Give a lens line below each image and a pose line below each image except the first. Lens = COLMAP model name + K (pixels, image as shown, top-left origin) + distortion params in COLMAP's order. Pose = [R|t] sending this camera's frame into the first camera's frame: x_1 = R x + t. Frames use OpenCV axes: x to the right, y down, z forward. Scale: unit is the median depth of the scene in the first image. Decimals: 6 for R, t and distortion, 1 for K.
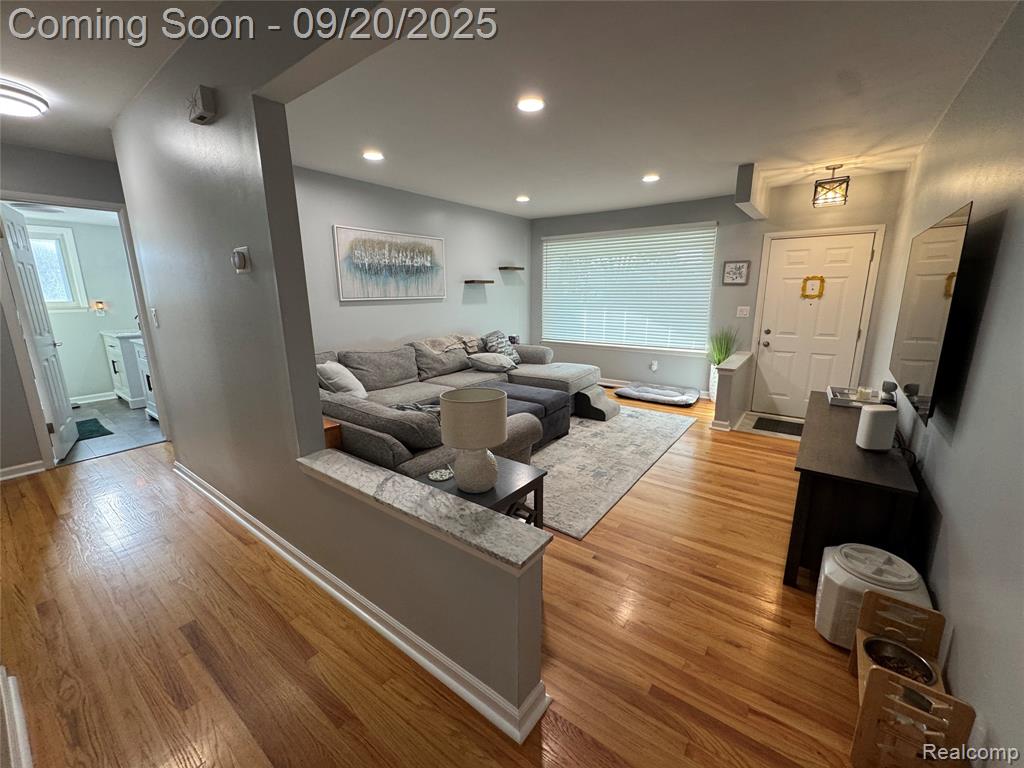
lens RADIAL K [[411.3, 0, 515.5], [0, 411.3, 383.0], [0, 0, 1]] dist [-0.006041, 0.001276]
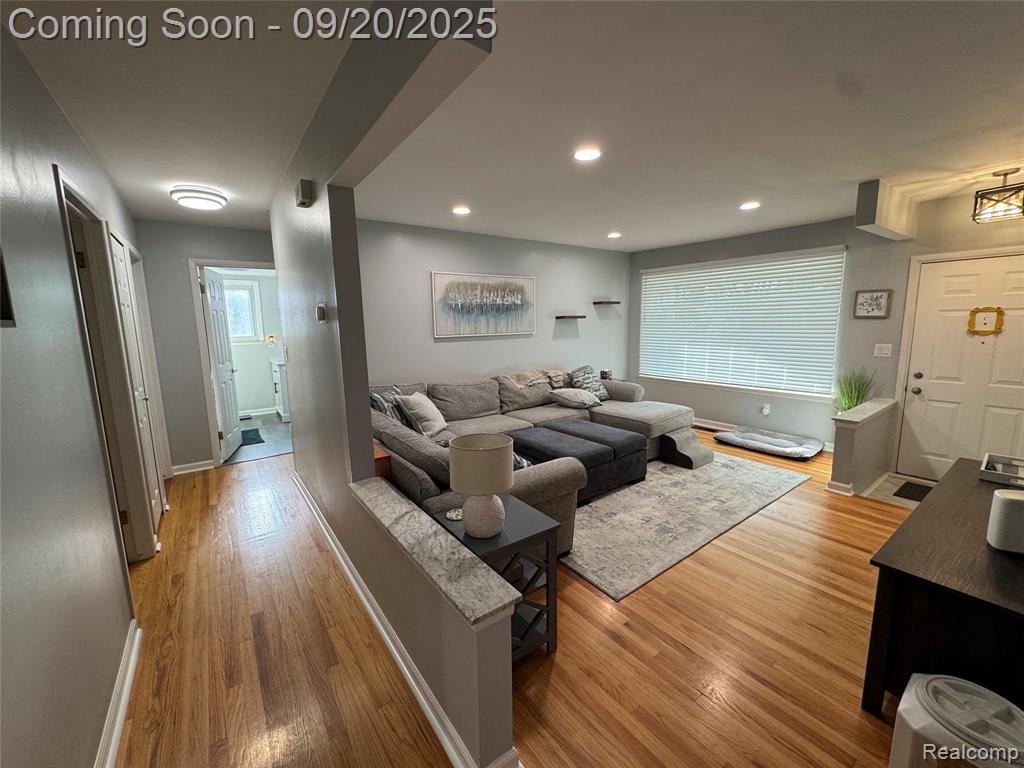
lens RADIAL K [[411.3, 0, 513.2], [0, 411.3, 383.3], [0, 0, 1]] dist [-0.006041, 0.001276]
pose [[0.956633, 0.034633, -0.289229, 0.113274], [-0.053994, 0.996783, -0.059228, -0.025355], [0.286247, 0.072277, 0.955426, 0.007540]]
